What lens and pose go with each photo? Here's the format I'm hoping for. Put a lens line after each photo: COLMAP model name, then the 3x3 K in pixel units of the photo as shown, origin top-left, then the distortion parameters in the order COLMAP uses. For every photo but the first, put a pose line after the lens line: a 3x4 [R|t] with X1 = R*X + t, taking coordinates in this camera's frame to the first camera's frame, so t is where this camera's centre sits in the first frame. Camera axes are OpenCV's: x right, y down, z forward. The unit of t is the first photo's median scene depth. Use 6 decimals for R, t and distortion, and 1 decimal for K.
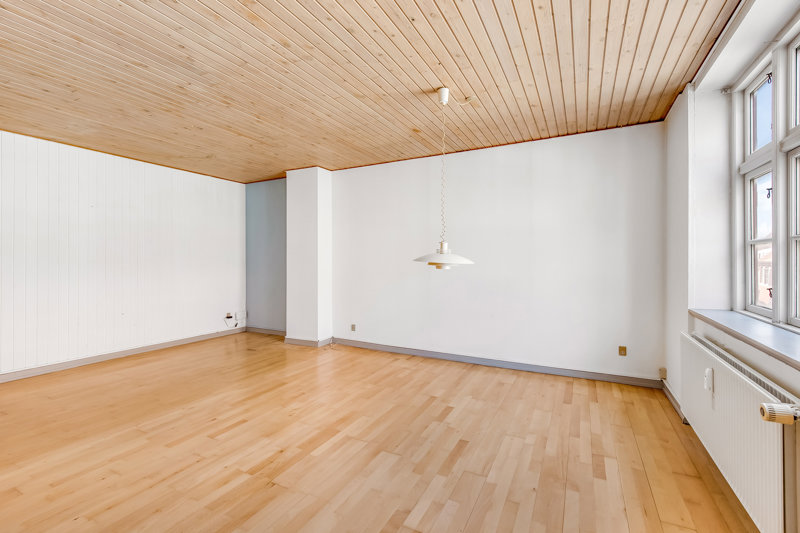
lens RADIAL K [[356.9, 0, 394.6], [0, 356.9, 264.1], [0, 0, 1]] dist [-0.000849, 0.001541]
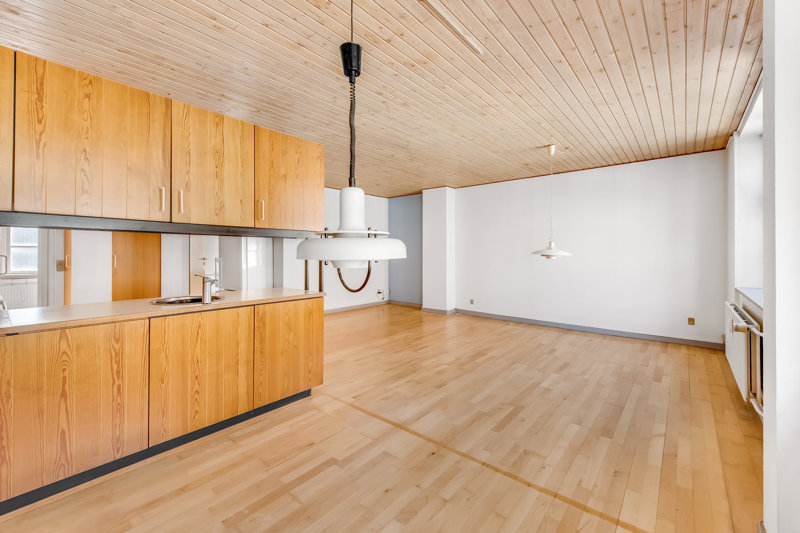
lens RADIAL K [[333.7, 0, 398.1], [0, 333.7, 253.0], [0, 0, 1]] dist [0.000420, -0.000578]
pose [[0.975113, 0.002429, -0.221695, -0.156968], [-0.004300, 0.999959, -0.007961, 0.001963], [0.221666, 0.008716, 0.975084, -0.471303]]
